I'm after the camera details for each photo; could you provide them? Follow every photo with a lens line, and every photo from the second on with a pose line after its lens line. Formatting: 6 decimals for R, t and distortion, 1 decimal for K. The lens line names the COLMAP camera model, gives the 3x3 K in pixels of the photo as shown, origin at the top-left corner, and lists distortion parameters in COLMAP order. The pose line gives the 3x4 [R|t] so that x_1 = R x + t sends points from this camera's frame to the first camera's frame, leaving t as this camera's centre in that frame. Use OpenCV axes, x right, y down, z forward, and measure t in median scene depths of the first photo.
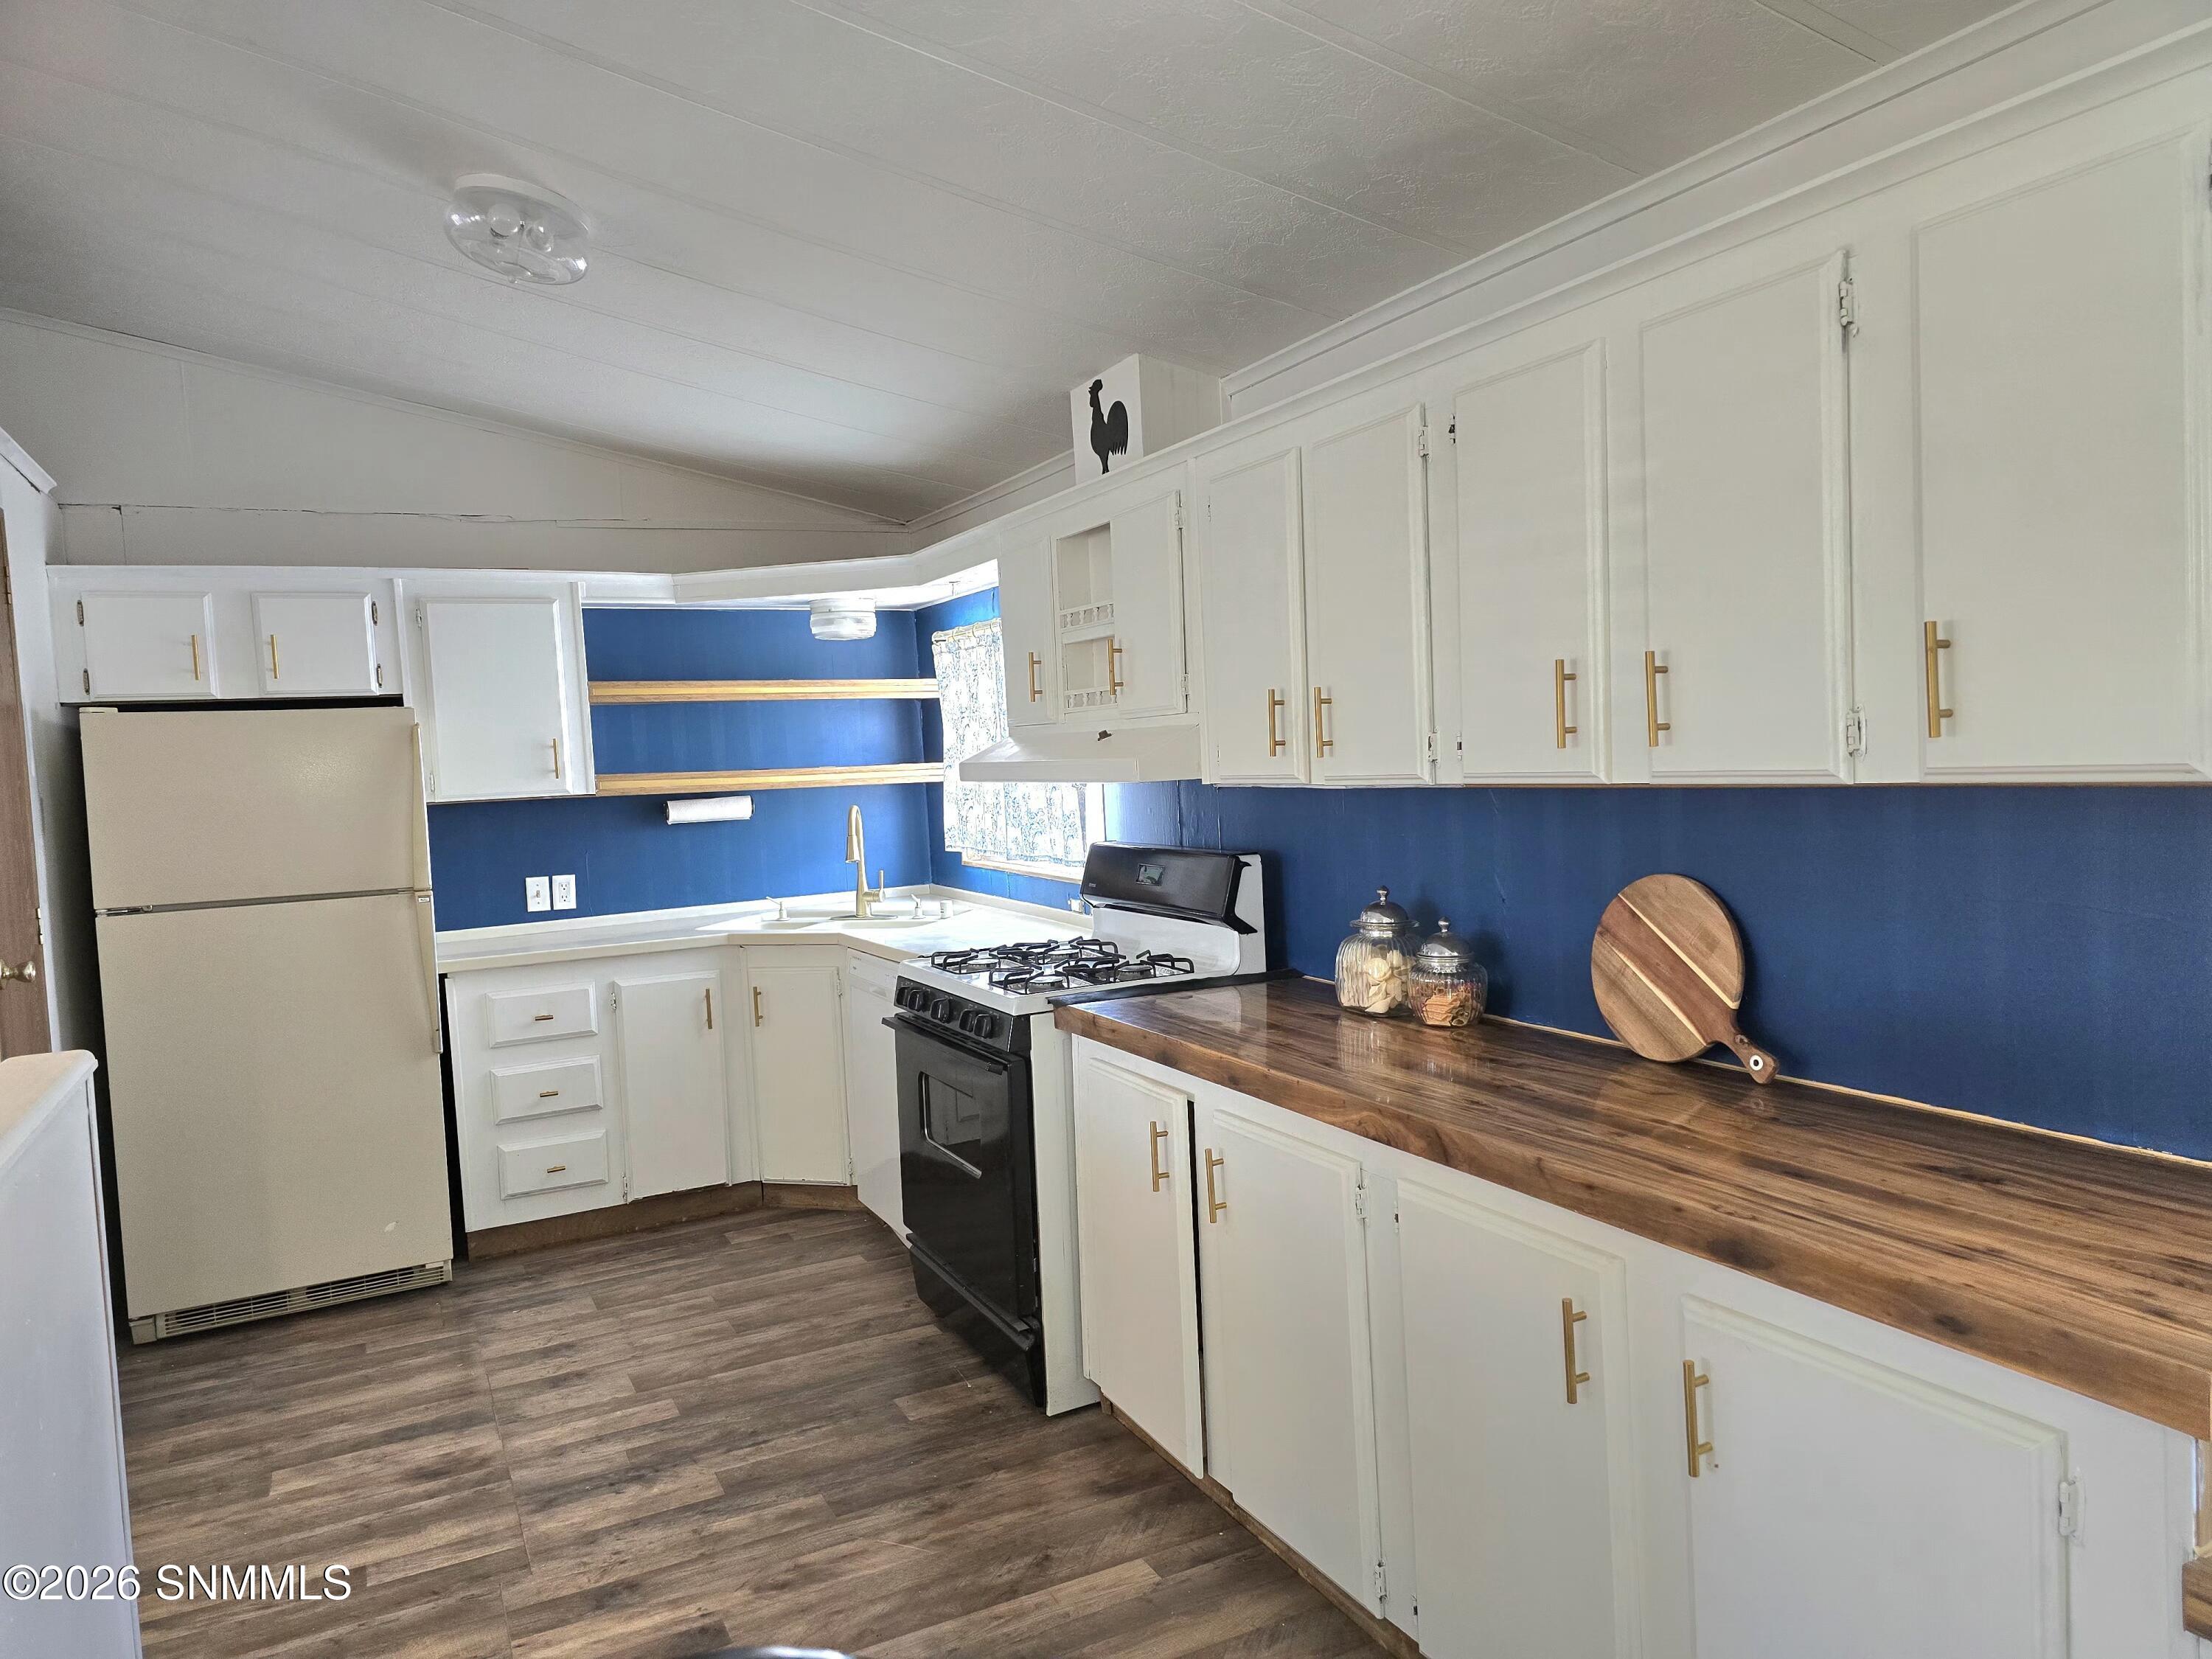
lens RADIAL K [[1473.2, 0, 1116.2], [0, 1473.2, 840.6], [0, 0, 1]] dist [0.093932, -0.094538]
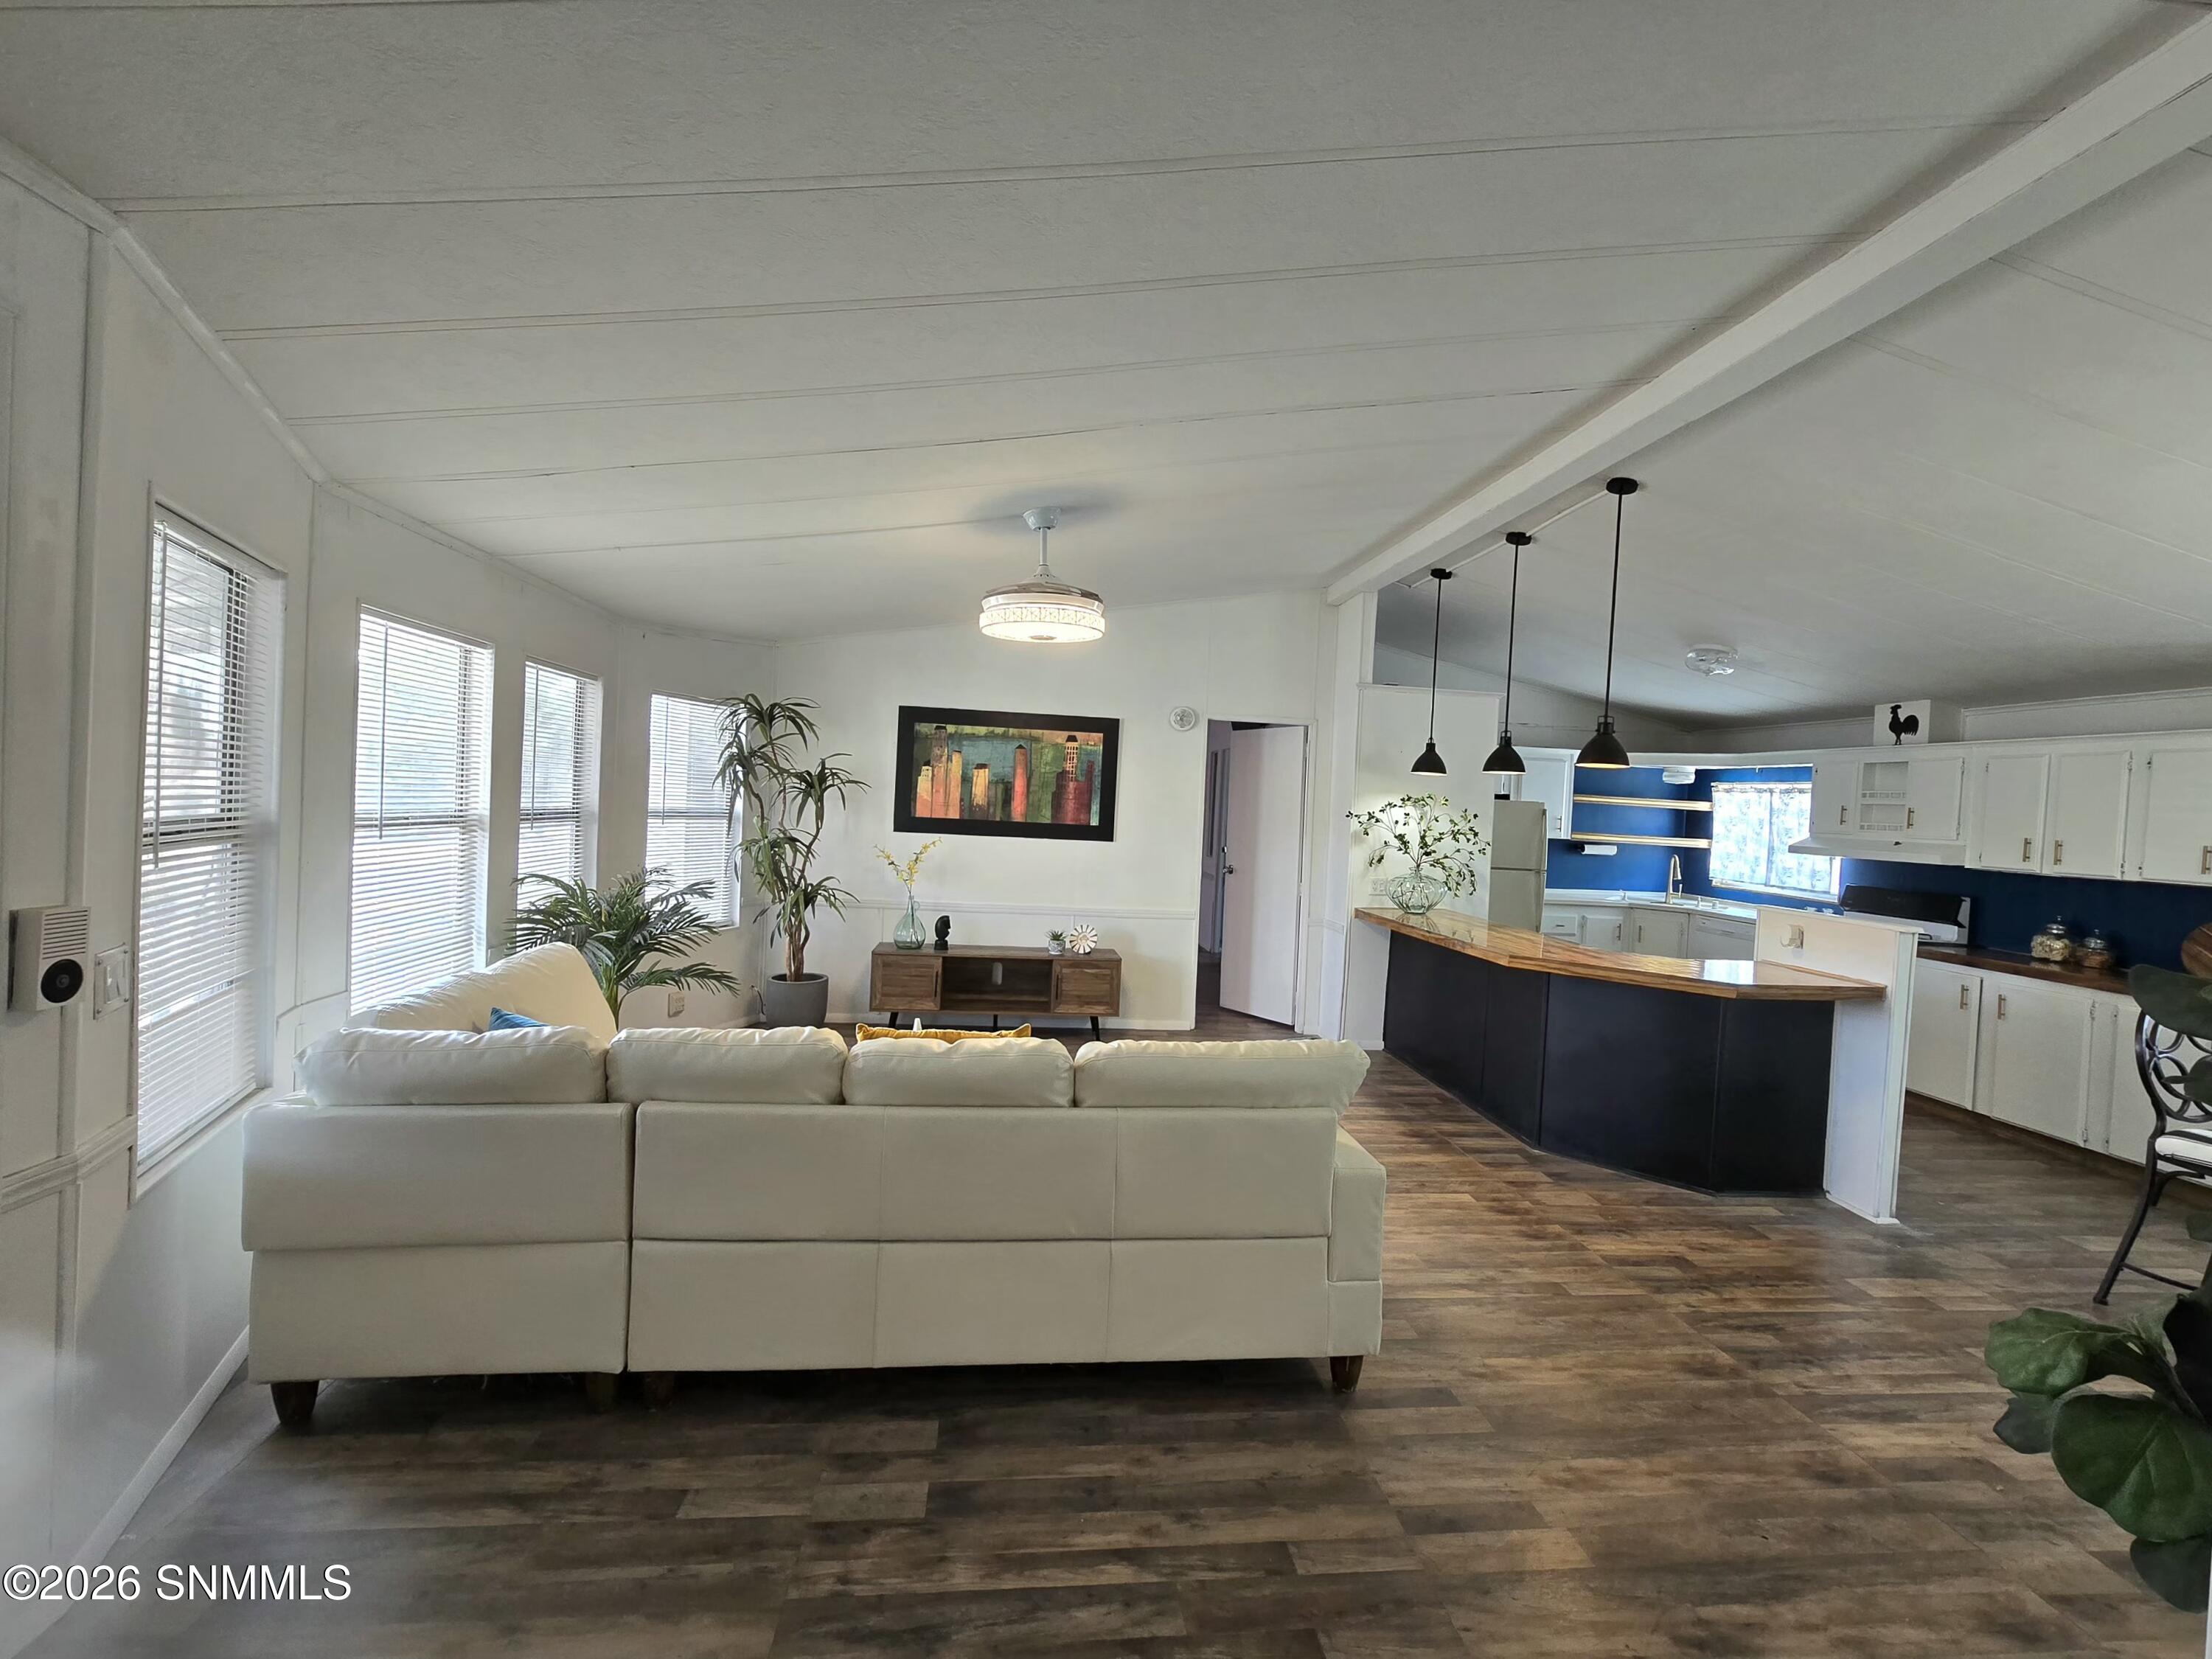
lens RADIAL K [[926.4, 0, 1106.9], [0, 926.4, 826.8], [0, 0, 1]] dist [-0.030167, 0.008678]
pose [[0.920775, 0.102722, -0.376326, -0.746237], [-0.115858, 0.993189, -0.012376, 0.086390], [0.372491, 0.054996, 0.926405, -1.078004]]
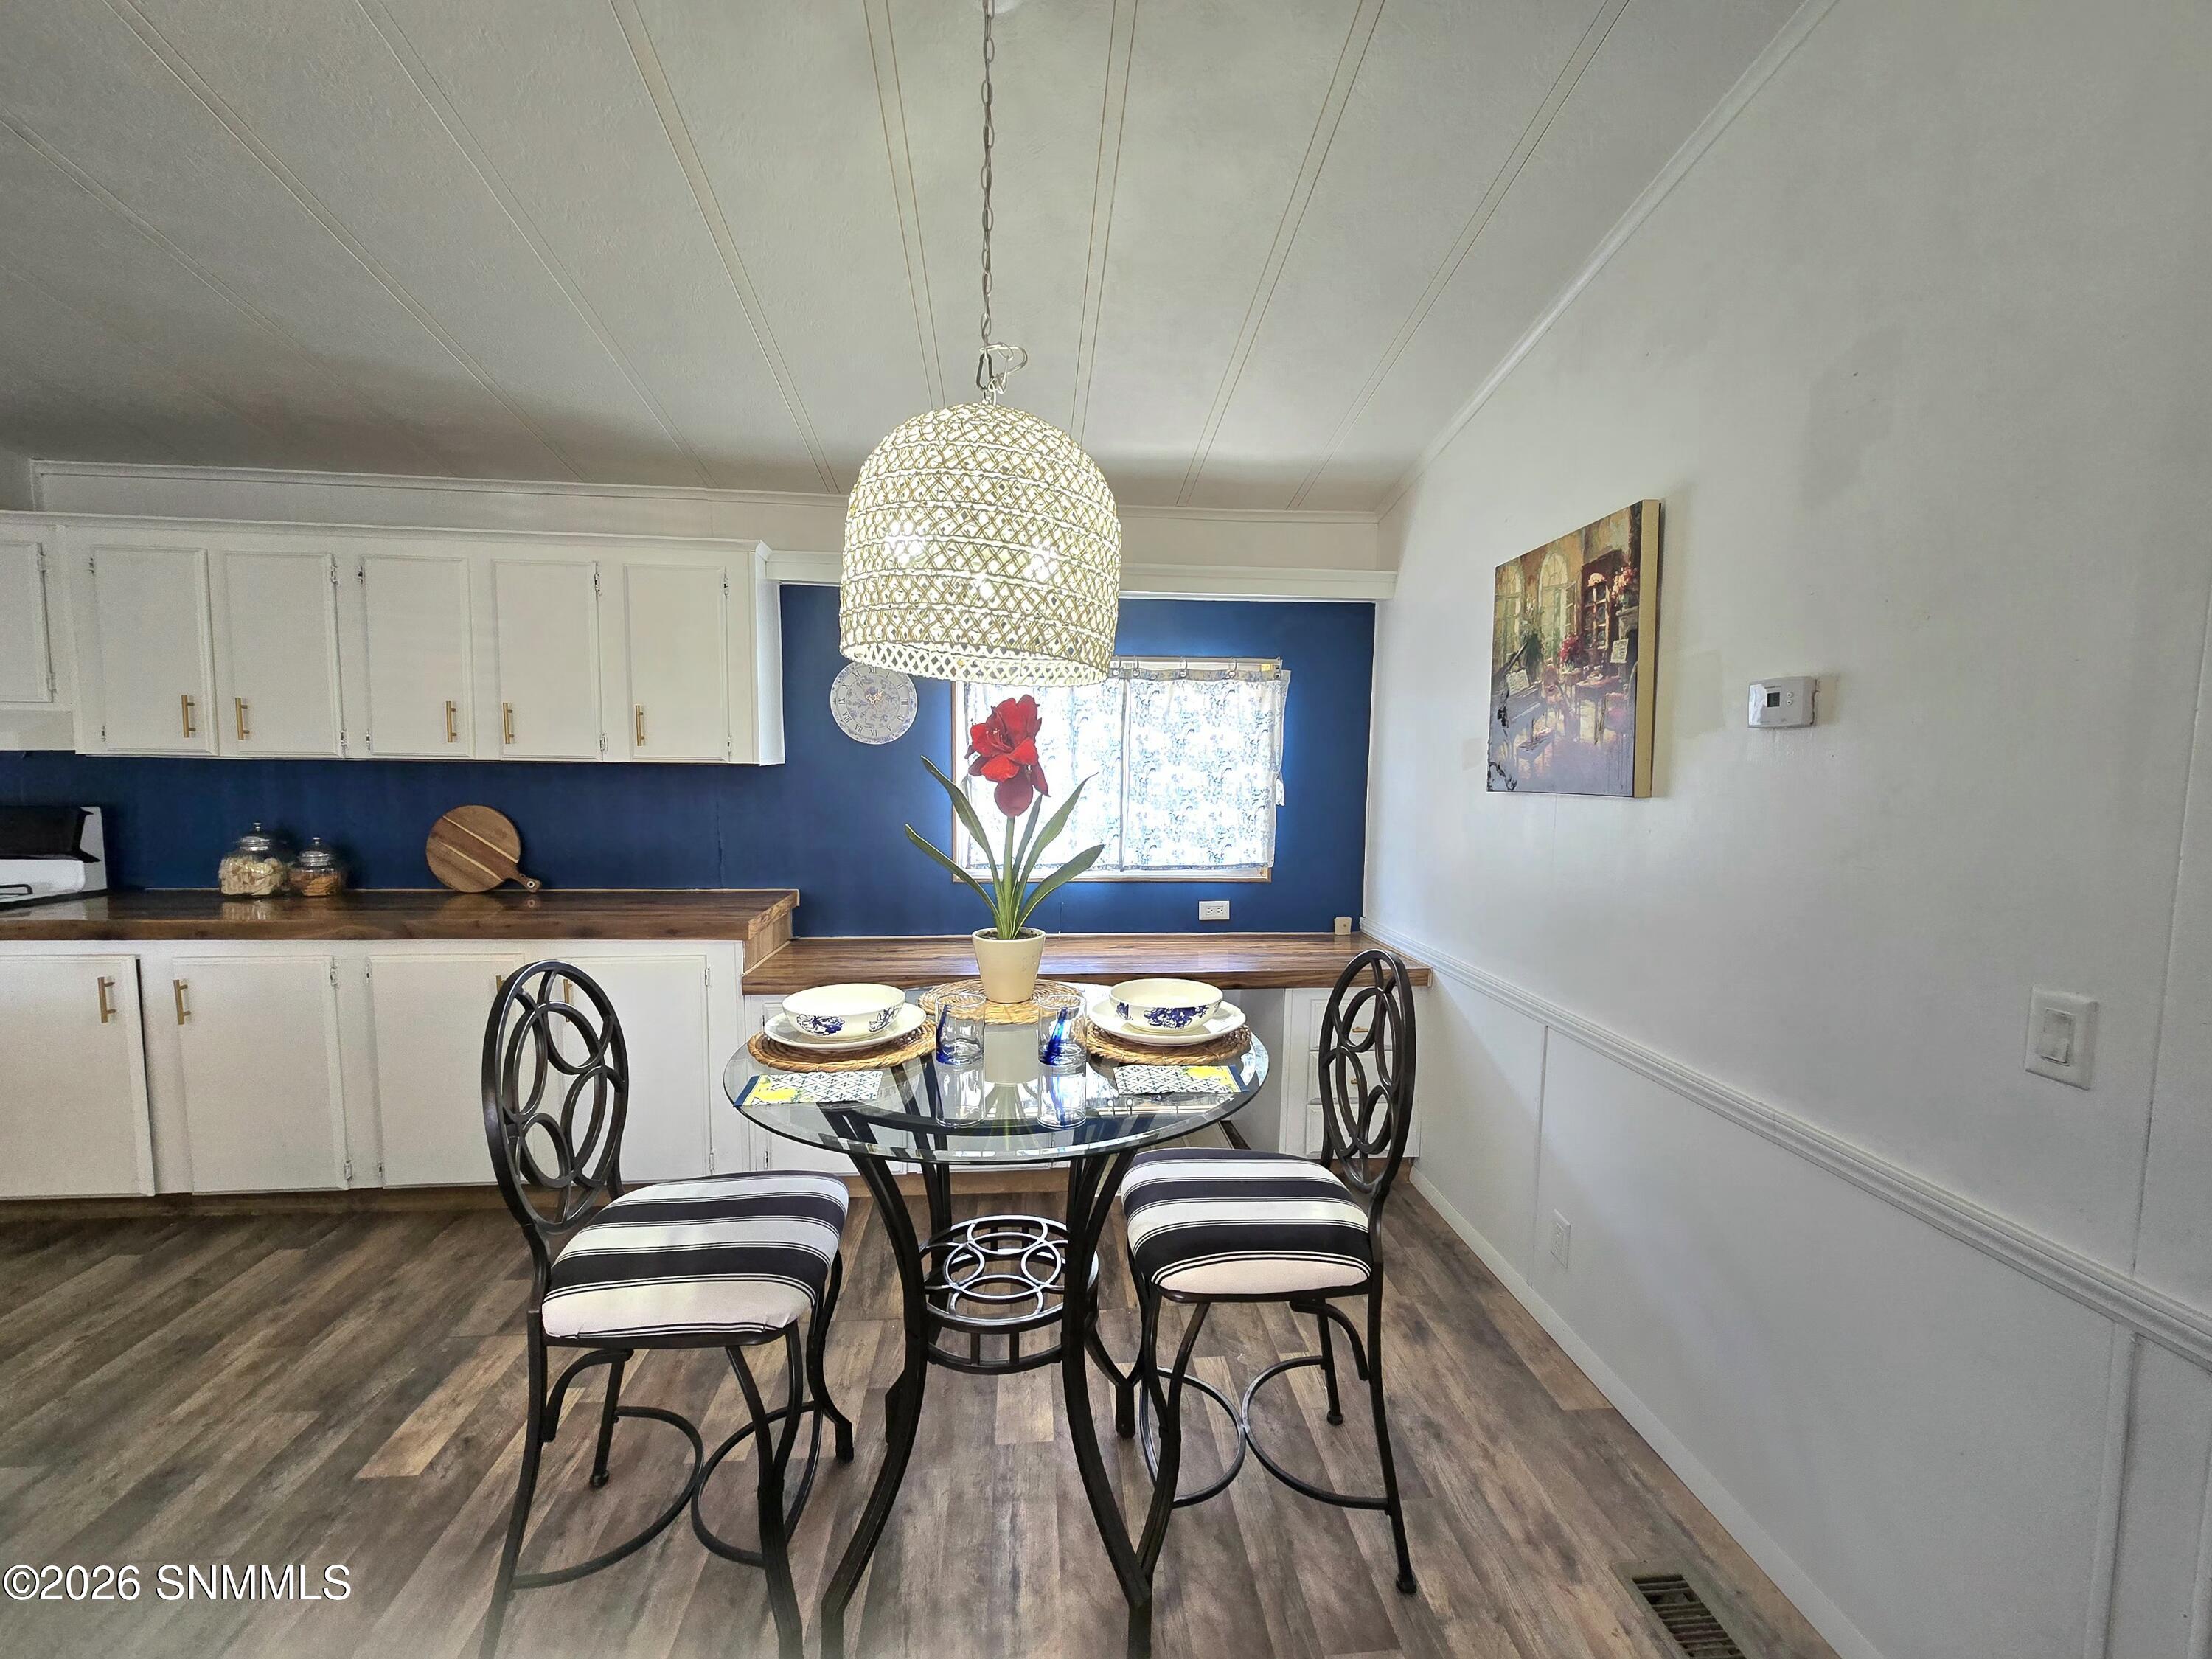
lens RADIAL K [[902.9, 0, 1110.5], [0, 902.9, 822.6], [0, 0, 1]] dist [-0.001447, -0.000281]
pose [[0.369358, -0.021553, 0.929037, -0.377978], [0.024198, 0.999615, 0.013570, 0.039789], [-0.928972, 0.017469, 0.369738, -0.245842]]
